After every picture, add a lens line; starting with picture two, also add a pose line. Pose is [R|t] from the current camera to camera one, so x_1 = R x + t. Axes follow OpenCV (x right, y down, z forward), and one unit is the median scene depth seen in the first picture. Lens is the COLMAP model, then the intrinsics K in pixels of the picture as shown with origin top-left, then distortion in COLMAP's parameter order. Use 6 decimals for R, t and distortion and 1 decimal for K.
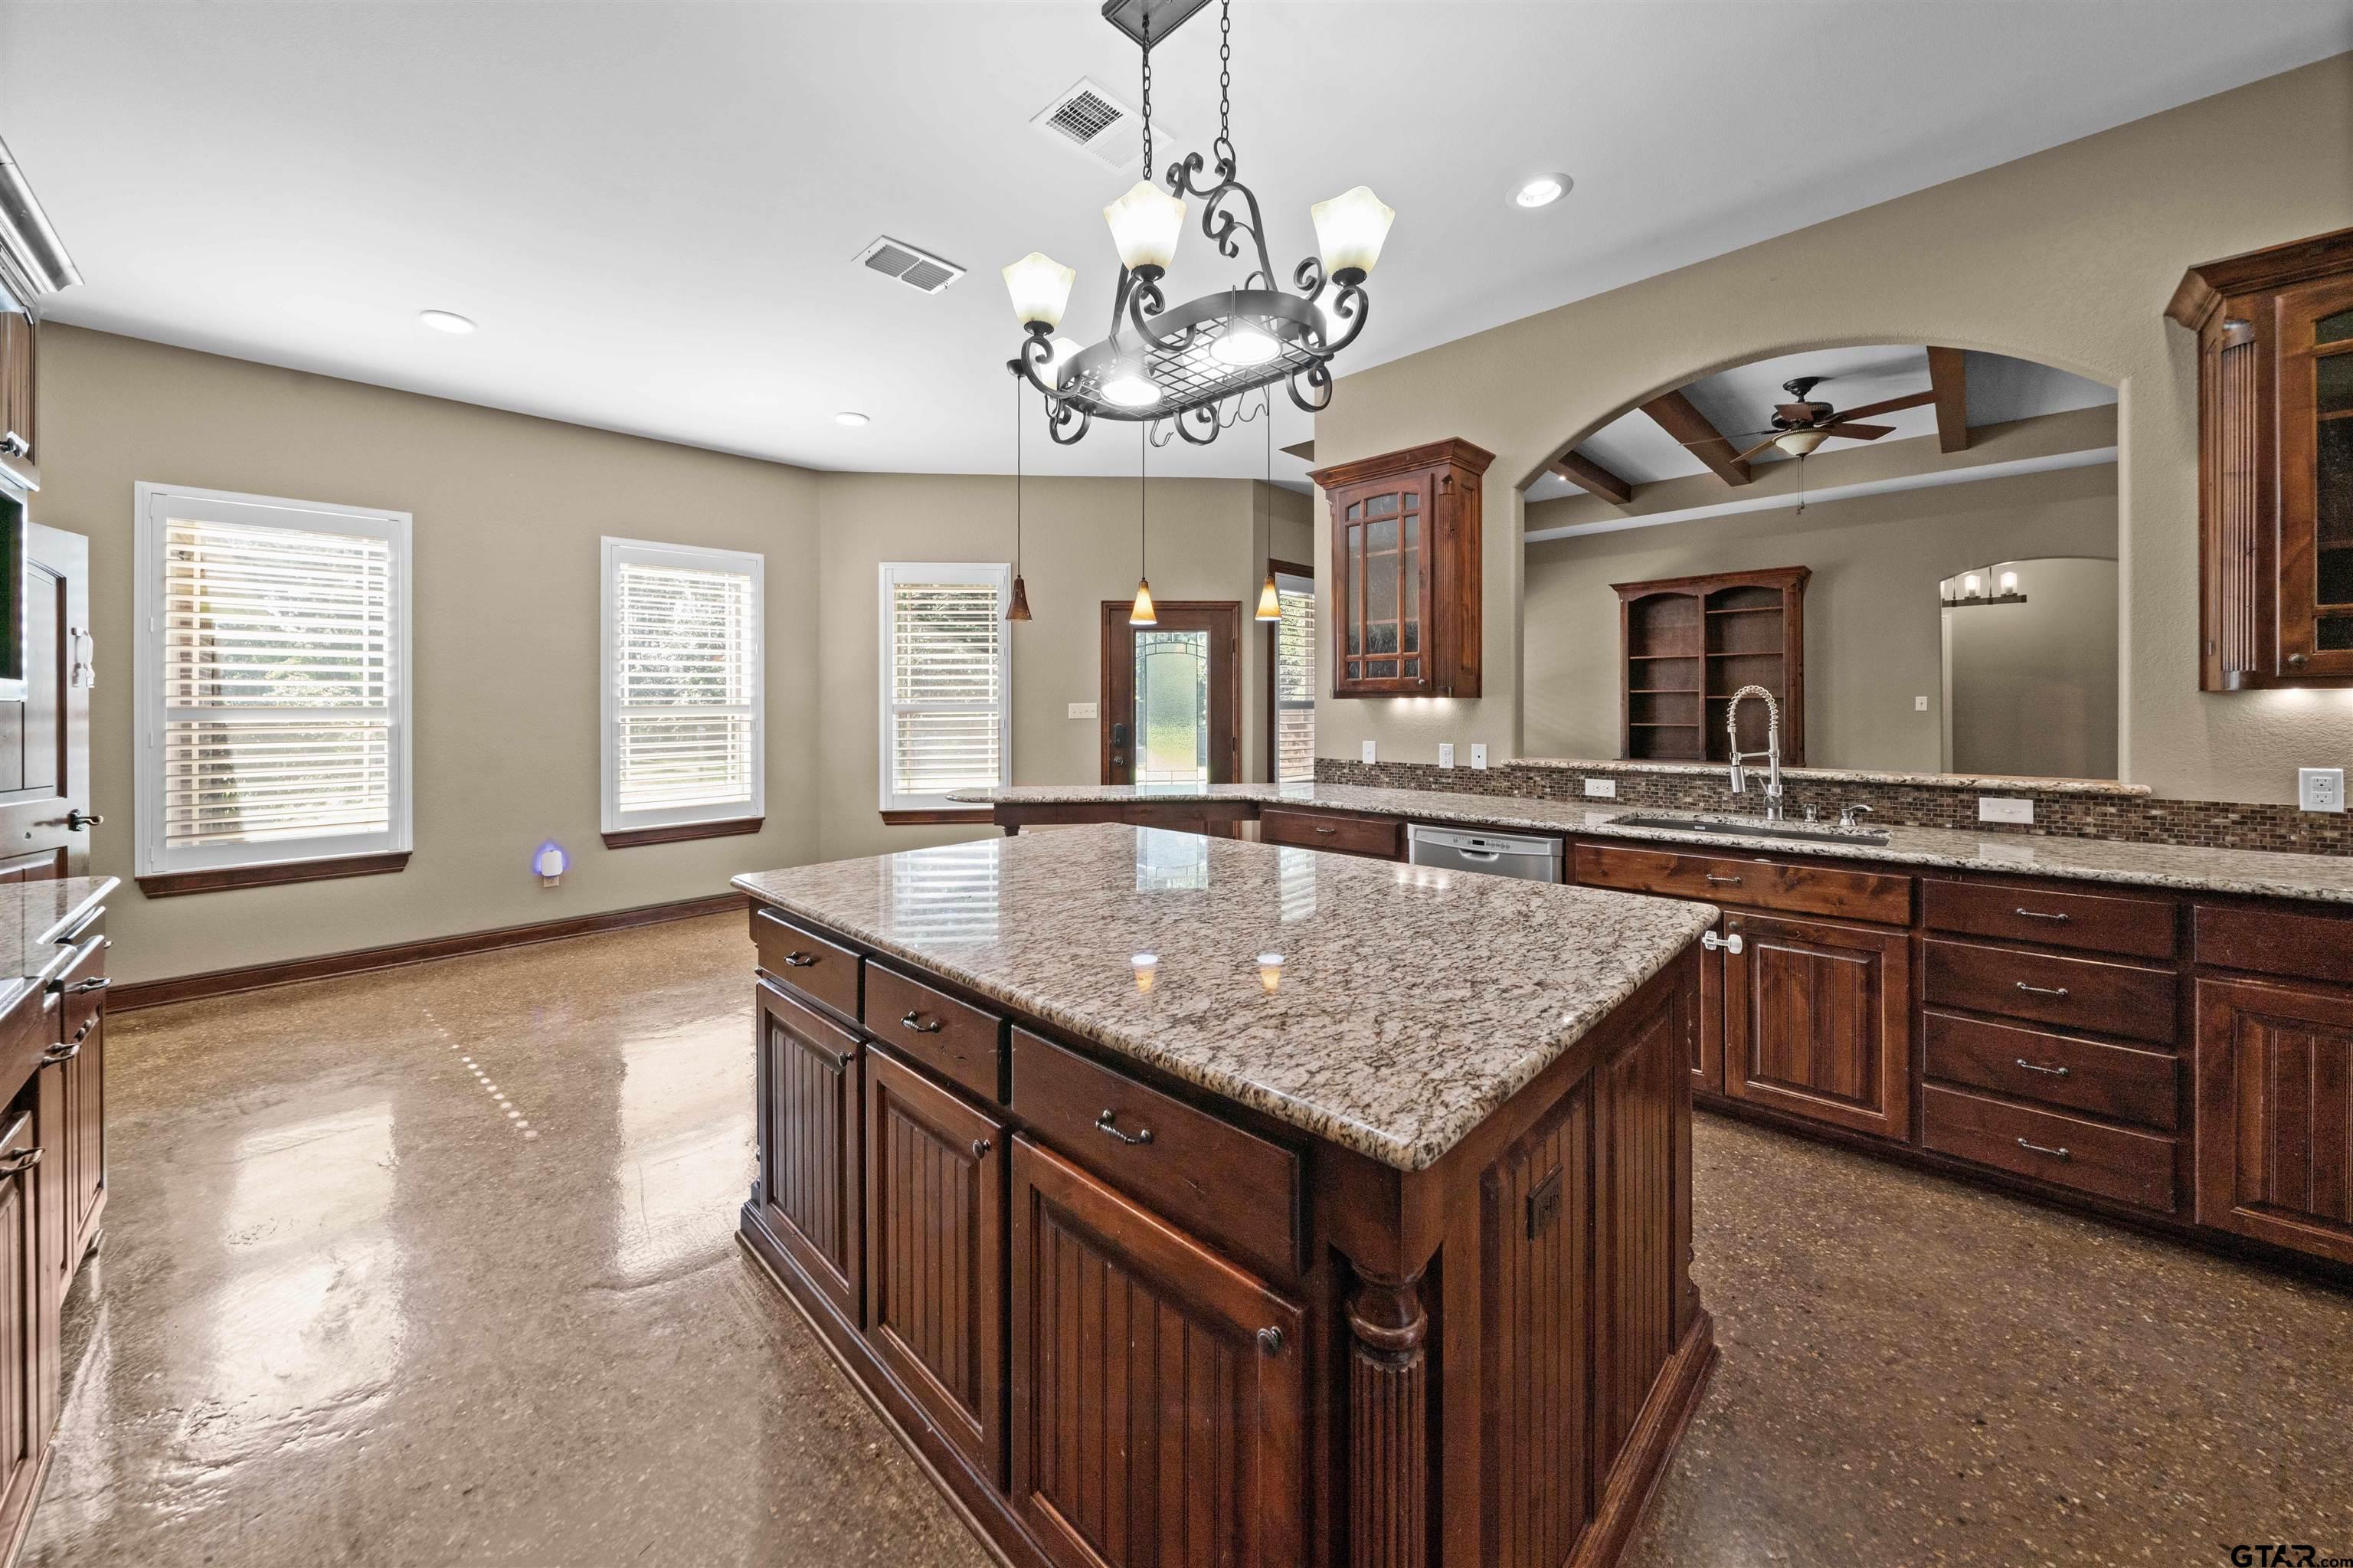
lens RADIAL K [[838.7, 0, 1154.9], [0, 838.7, 712.0], [0, 0, 1]] dist [-0.002203, -0.000088]
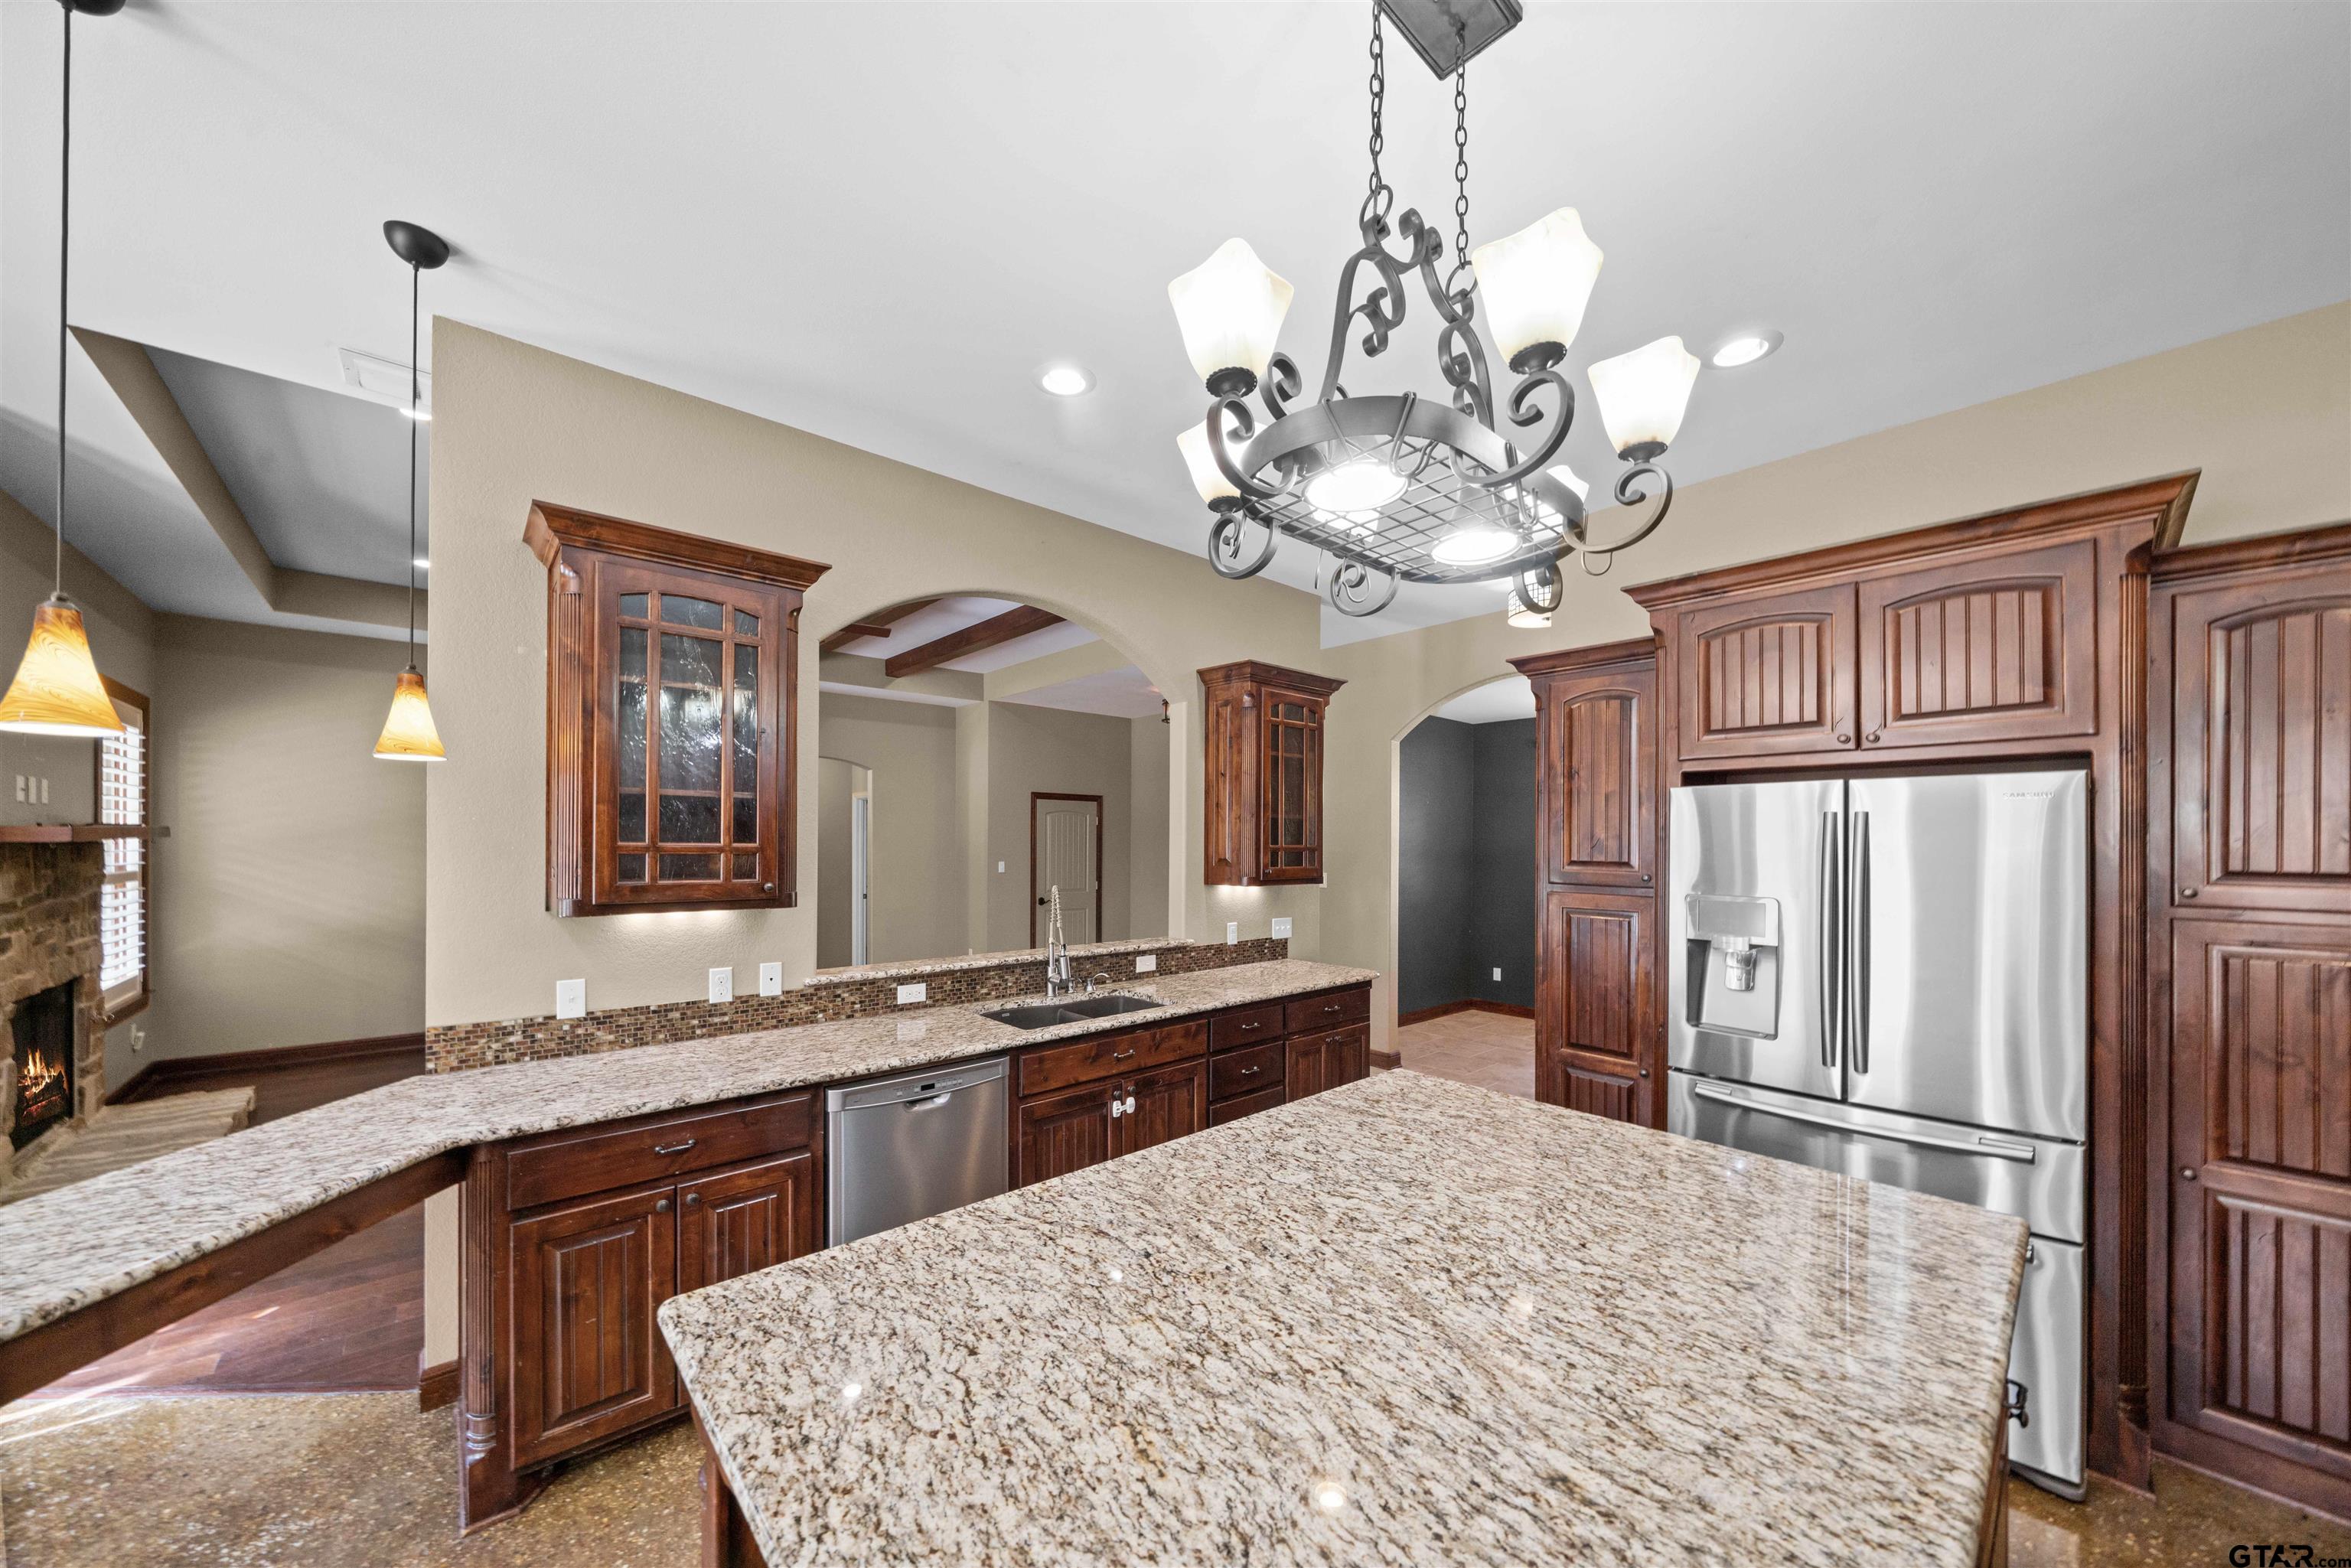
lens RADIAL K [[837.9, 0, 1165.2], [0, 837.9, 850.8], [0, 0, 1]] dist [-0.002203, -0.000088]
pose [[0.071828, -0.002348, 0.997414, -0.324937], [0.006611, 0.999976, 0.001878, -0.058777], [-0.997395, 0.006459, 0.071842, 0.554667]]
